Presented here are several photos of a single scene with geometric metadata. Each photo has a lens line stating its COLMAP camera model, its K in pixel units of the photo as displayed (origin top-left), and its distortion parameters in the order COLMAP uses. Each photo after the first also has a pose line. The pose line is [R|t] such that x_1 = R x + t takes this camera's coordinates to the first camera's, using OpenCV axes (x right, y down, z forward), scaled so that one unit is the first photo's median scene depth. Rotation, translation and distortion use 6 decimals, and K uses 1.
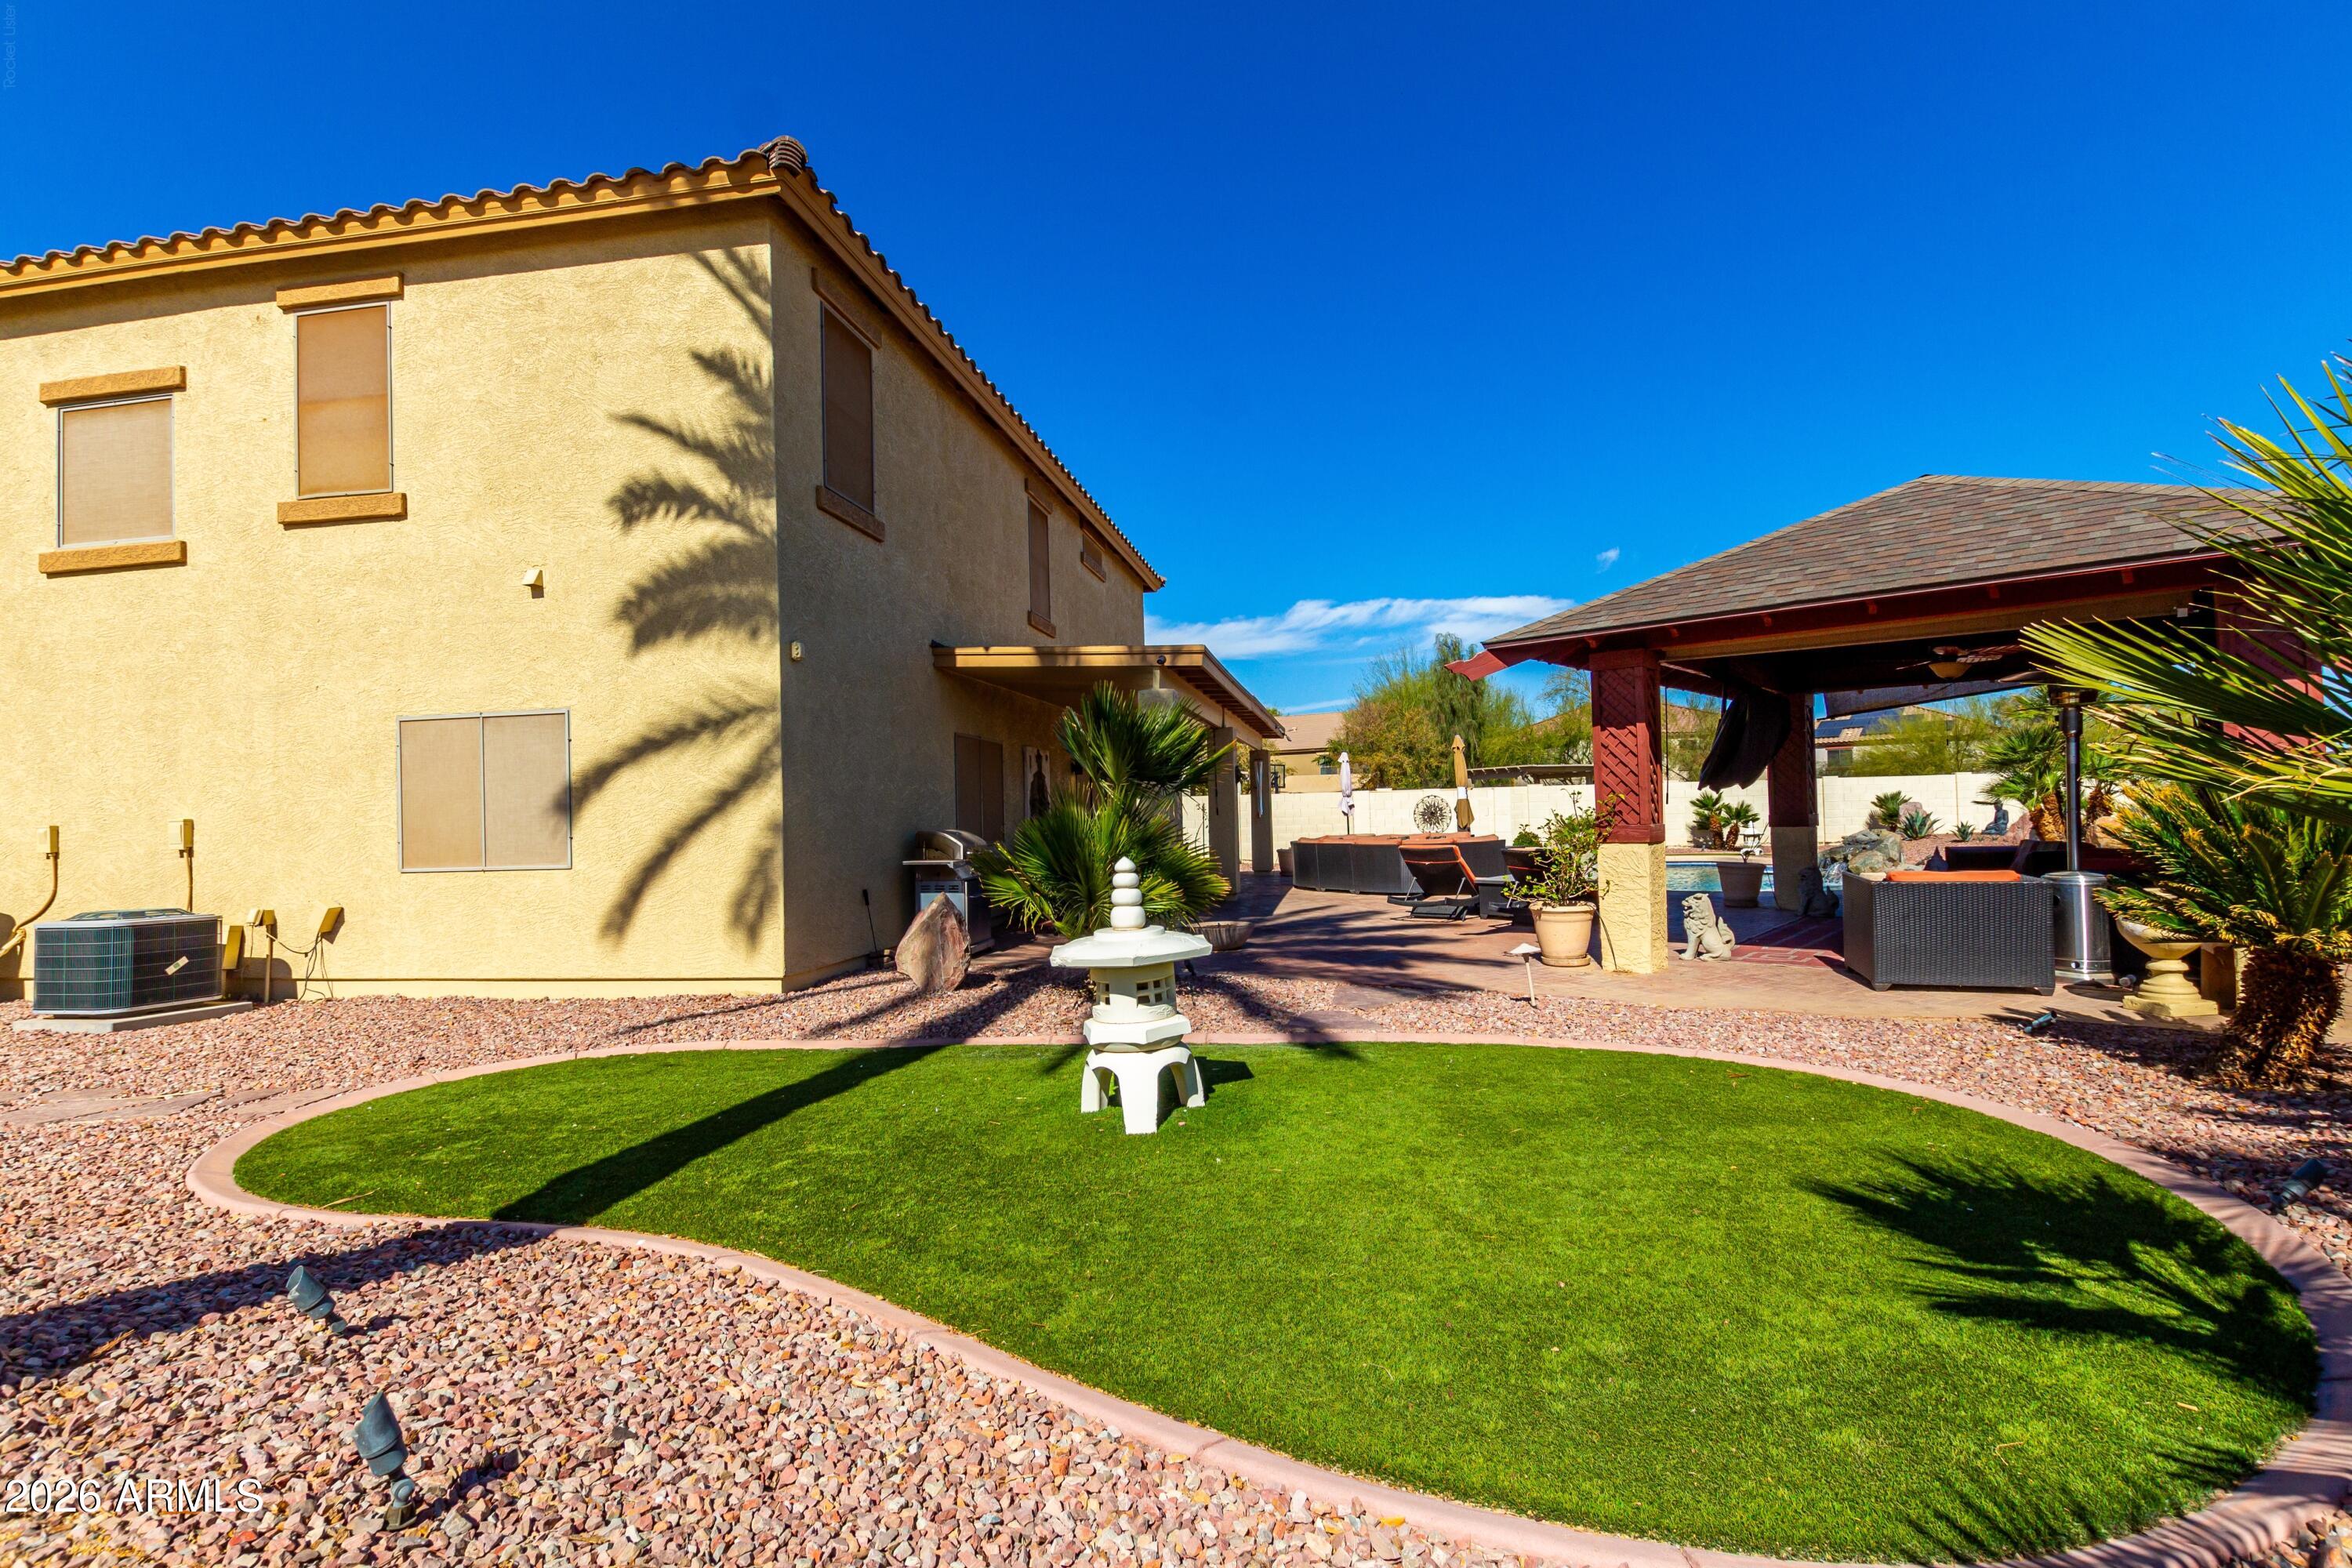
lens RADIAL K [[1066.8, 0, 1180.4], [0, 1066.8, 793.6], [0, 0, 1]] dist [0.001438, -0.000146]
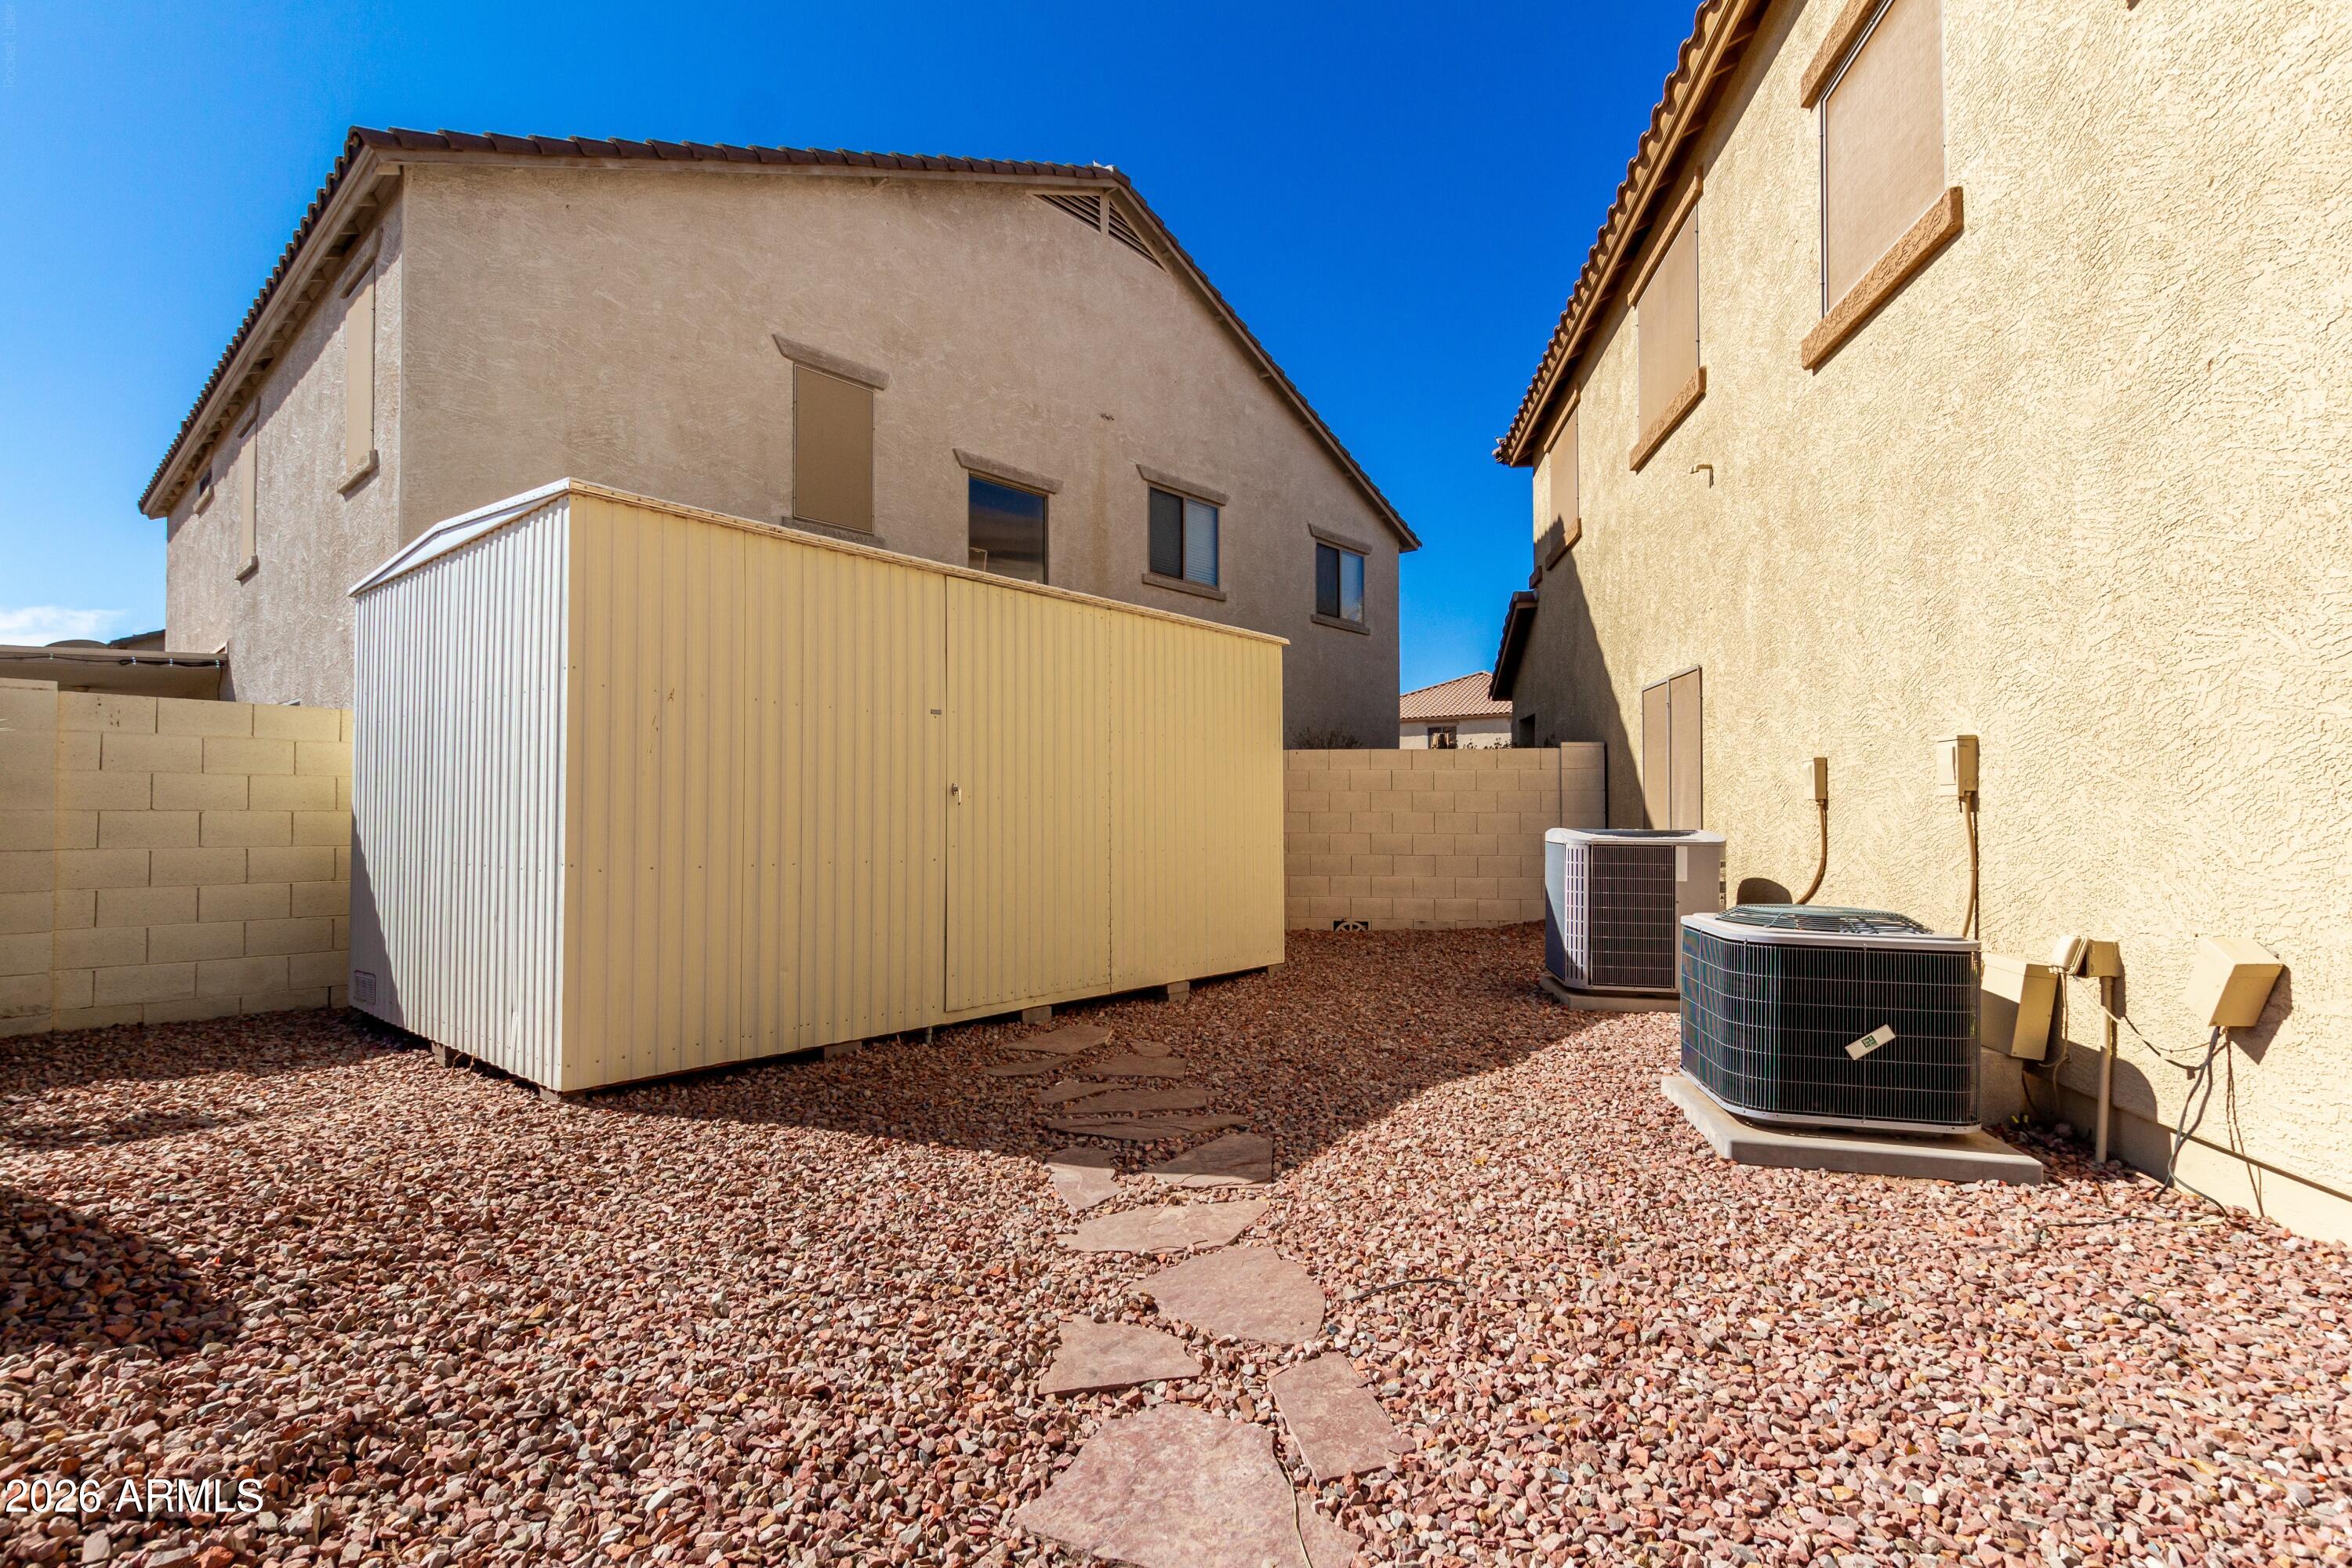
lens RADIAL K [[1066.8, 0, 1180.4], [0, 1066.8, 793.6], [0, 0, 1]] dist [0.001438, -0.000146]
pose [[0.015877, 0.007265, -0.999848, -0.441245], [0.019791, 0.999775, 0.007579, 0.040862], [0.999678, -0.019909, 0.015730, 0.632804]]
